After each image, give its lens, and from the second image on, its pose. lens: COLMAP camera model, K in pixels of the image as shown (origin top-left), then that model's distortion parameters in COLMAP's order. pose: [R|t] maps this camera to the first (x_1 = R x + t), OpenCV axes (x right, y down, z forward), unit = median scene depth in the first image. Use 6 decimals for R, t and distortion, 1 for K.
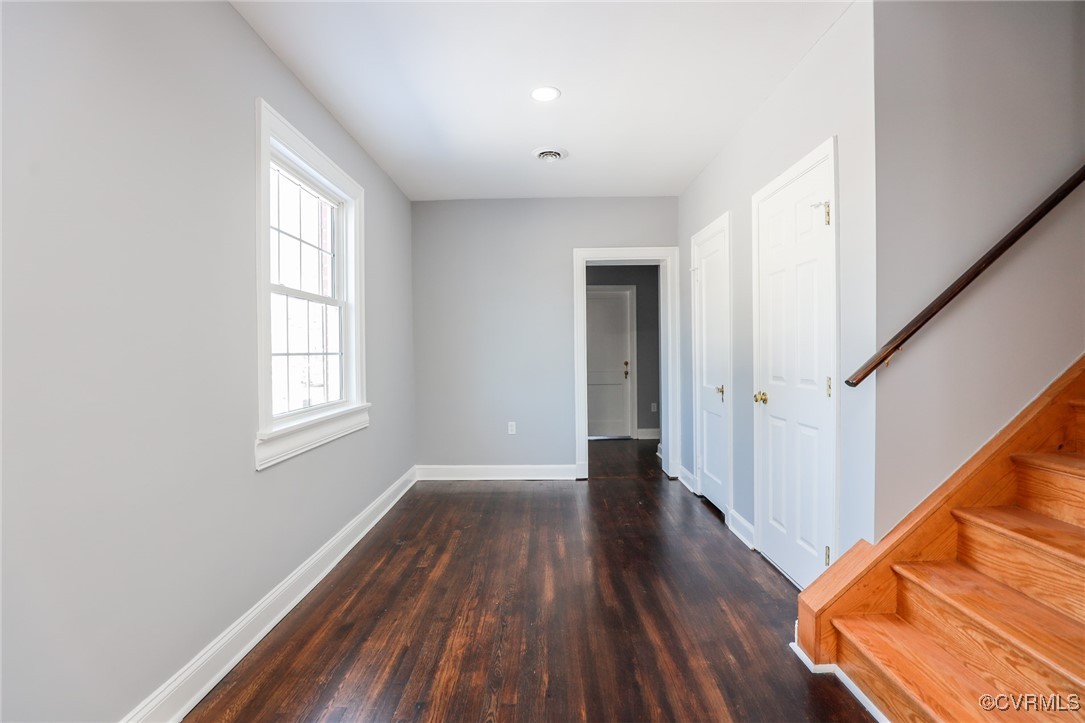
lens RADIAL K [[507.3, 0, 537.2], [0, 507.3, 364.5], [0, 0, 1]] dist [-0.042396, 0.010771]
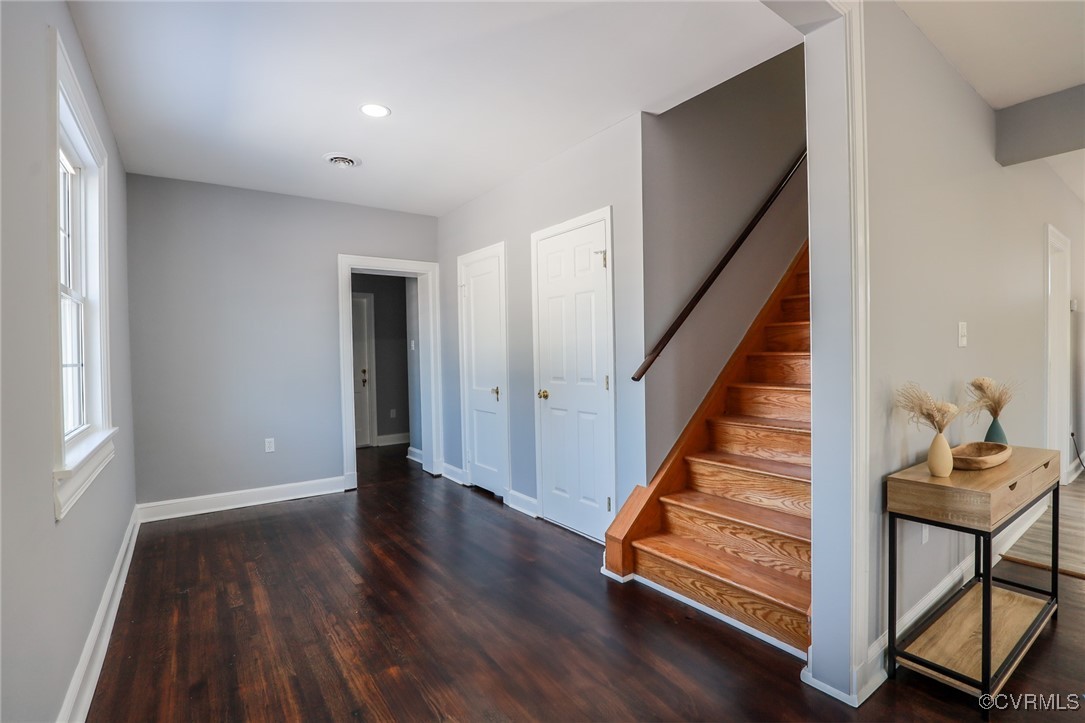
lens RADIAL K [[508.8, 0, 547.5], [0, 508.8, 364.3], [0, 0, 1]] dist [-0.027893, 0.002076]
pose [[0.799886, -0.013997, 0.599989, -0.358385], [0.023437, 0.999694, -0.007924, 0.000583], [-0.599694, 0.020400, 0.799969, -0.034842]]
